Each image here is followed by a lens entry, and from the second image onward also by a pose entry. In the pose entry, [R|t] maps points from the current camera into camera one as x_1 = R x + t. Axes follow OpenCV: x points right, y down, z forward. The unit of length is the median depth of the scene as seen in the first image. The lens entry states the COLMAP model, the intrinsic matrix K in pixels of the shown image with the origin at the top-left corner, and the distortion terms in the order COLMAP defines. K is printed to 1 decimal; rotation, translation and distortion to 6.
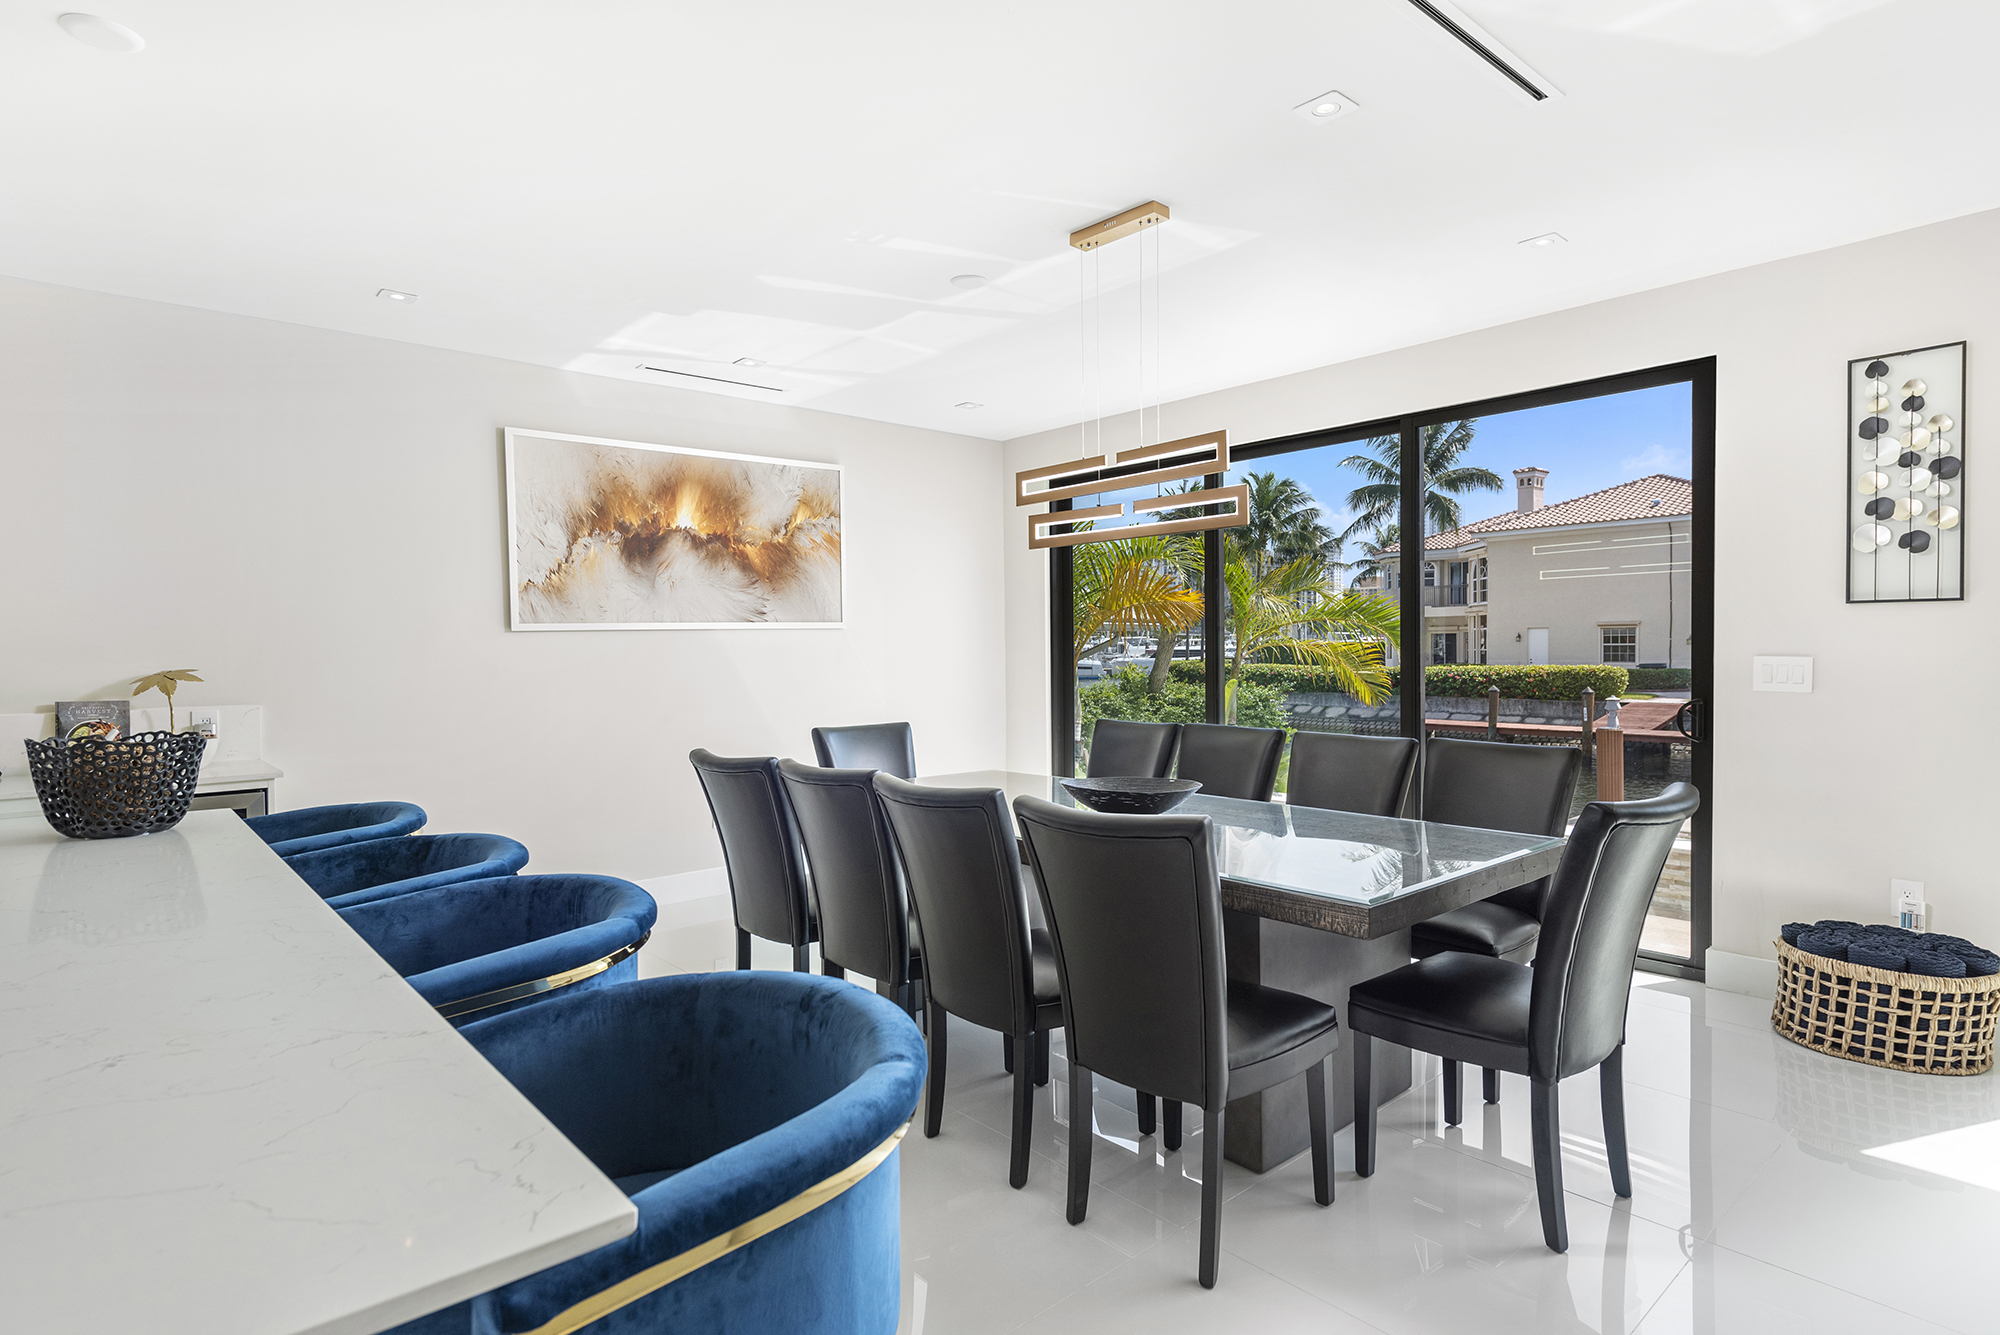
lens RADIAL K [[1115.3, 0, 999.5], [0, 1115.3, 666.0], [0, 0, 1]] dist [0.005817, 0.000544]
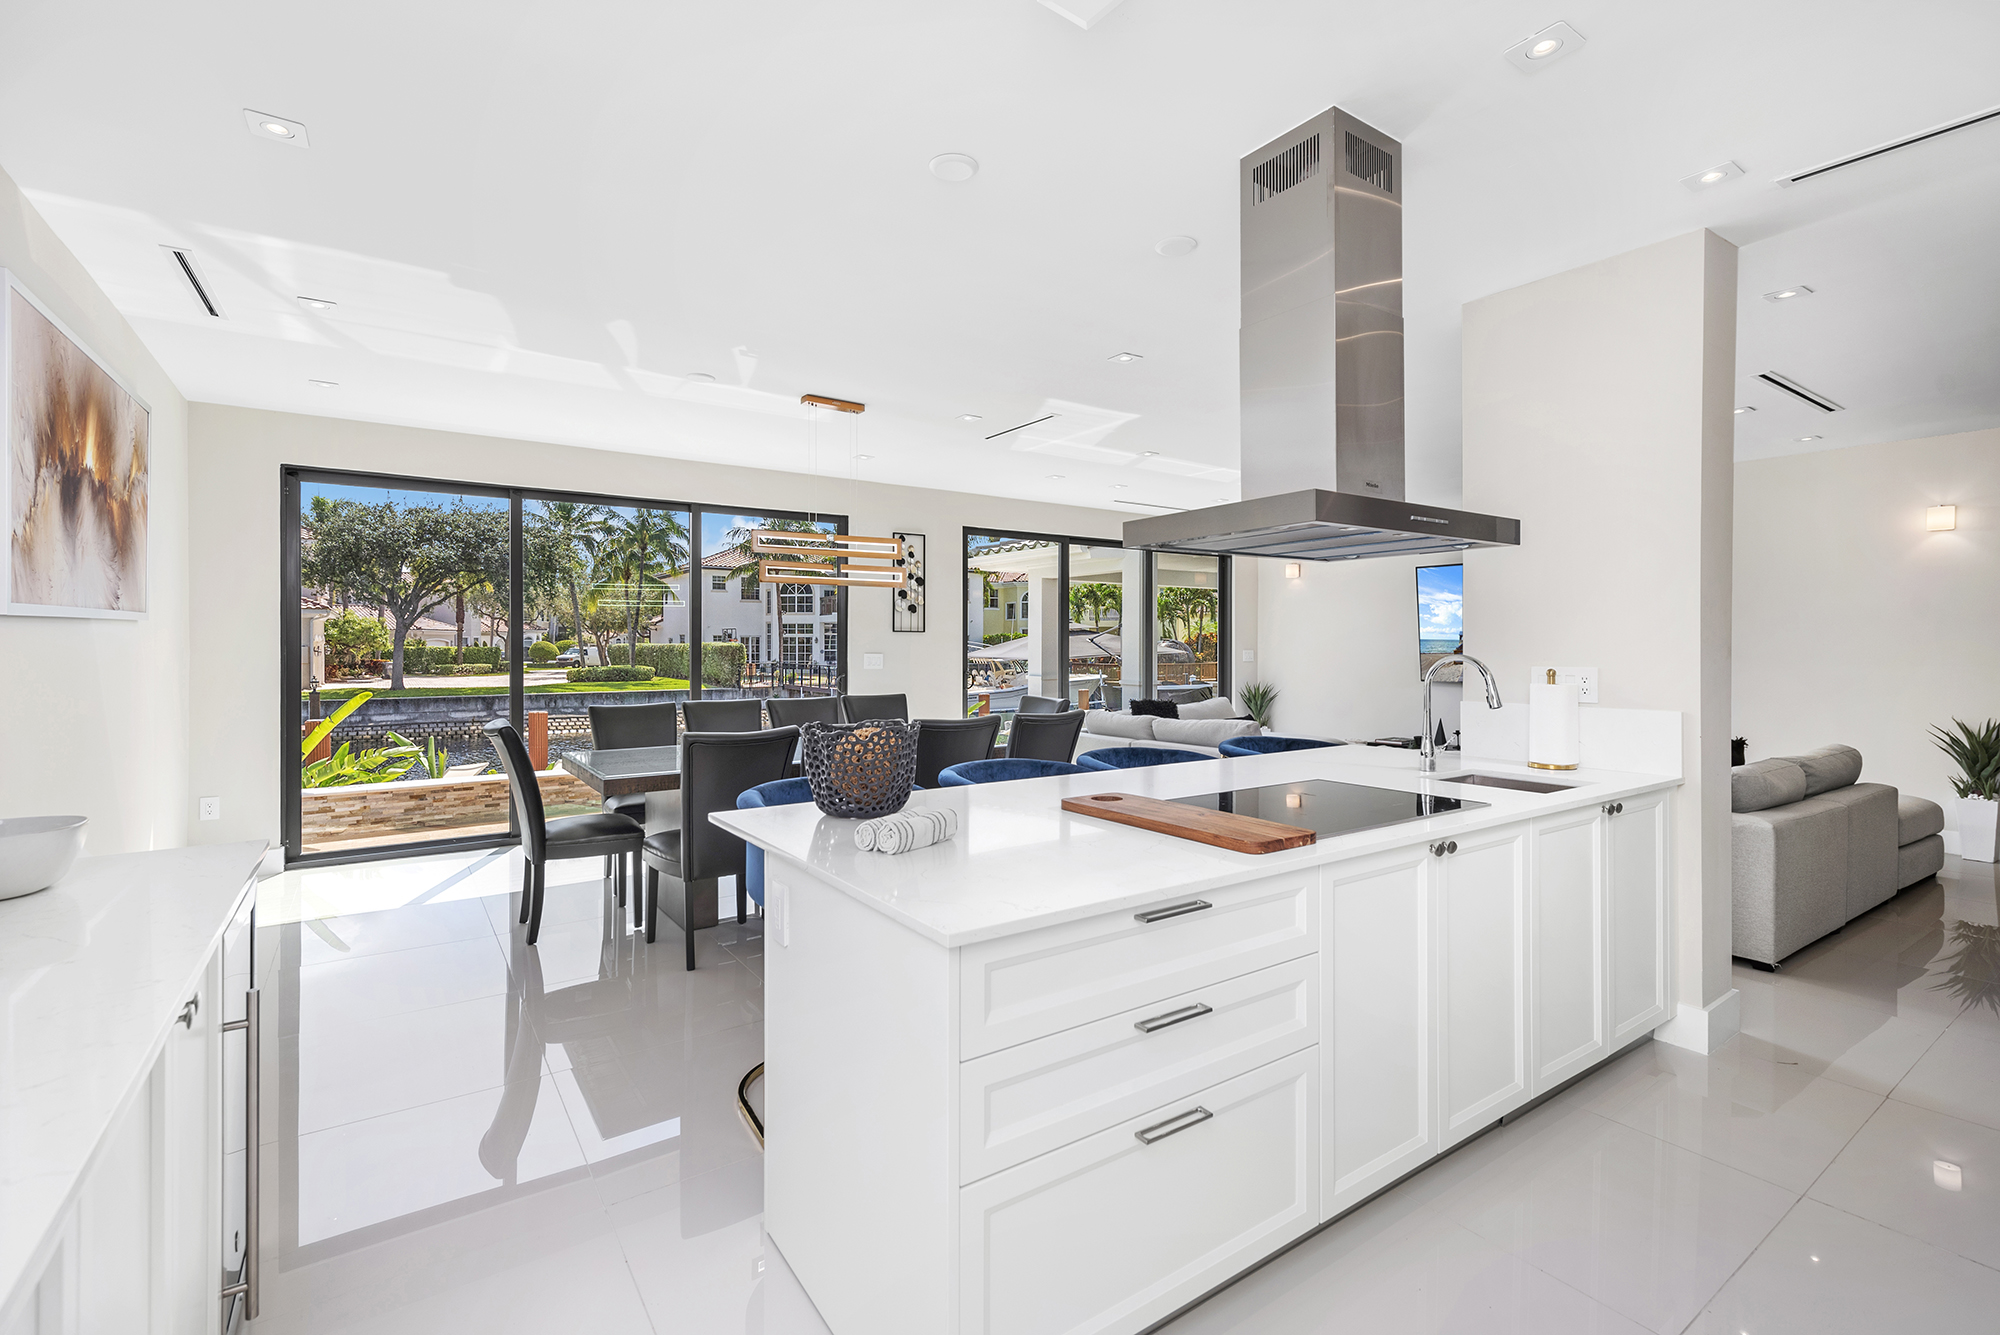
lens RADIAL K [[900.7, 0, 999.6], [0, 900.7, 653.8], [0, 0, 1]] dist [-0.002448, -0.000298]
pose [[0.095412, -0.002997, 0.995433, -1.205104], [0.006943, 0.999973, 0.002345, -0.011193], [-0.995414, 0.006688, 0.095431, 0.600113]]
